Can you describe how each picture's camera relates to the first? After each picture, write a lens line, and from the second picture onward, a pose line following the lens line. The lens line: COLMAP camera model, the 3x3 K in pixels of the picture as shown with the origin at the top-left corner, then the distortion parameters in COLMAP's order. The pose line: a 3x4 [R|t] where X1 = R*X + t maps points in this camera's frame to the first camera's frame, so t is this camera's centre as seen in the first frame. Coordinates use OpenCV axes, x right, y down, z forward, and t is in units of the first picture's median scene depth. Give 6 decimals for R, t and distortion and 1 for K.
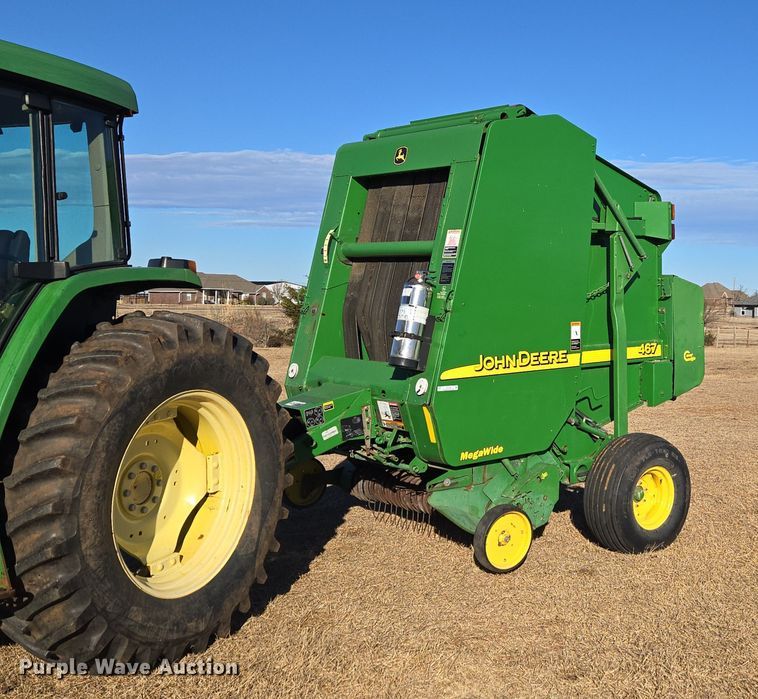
lens RADIAL K [[988.5, 0, 379.0], [0, 988.5, 349.5], [0, 0, 1]] dist [0.005419, -0.000131]
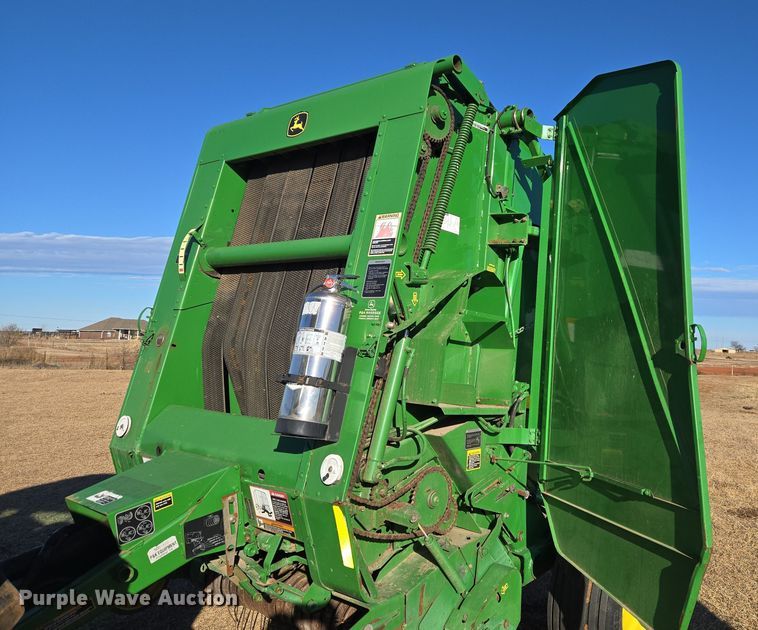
lens RADIAL K [[453.9, 0, 381.4], [0, 453.9, 294.1], [0, 0, 1]] dist [0.016872, -0.002018]
pose [[0.956043, 0.040648, 0.290395, -0.010920], [0.004144, 0.988373, -0.151992, -0.023085], [-0.293197, 0.146514, 0.944759, 0.688595]]
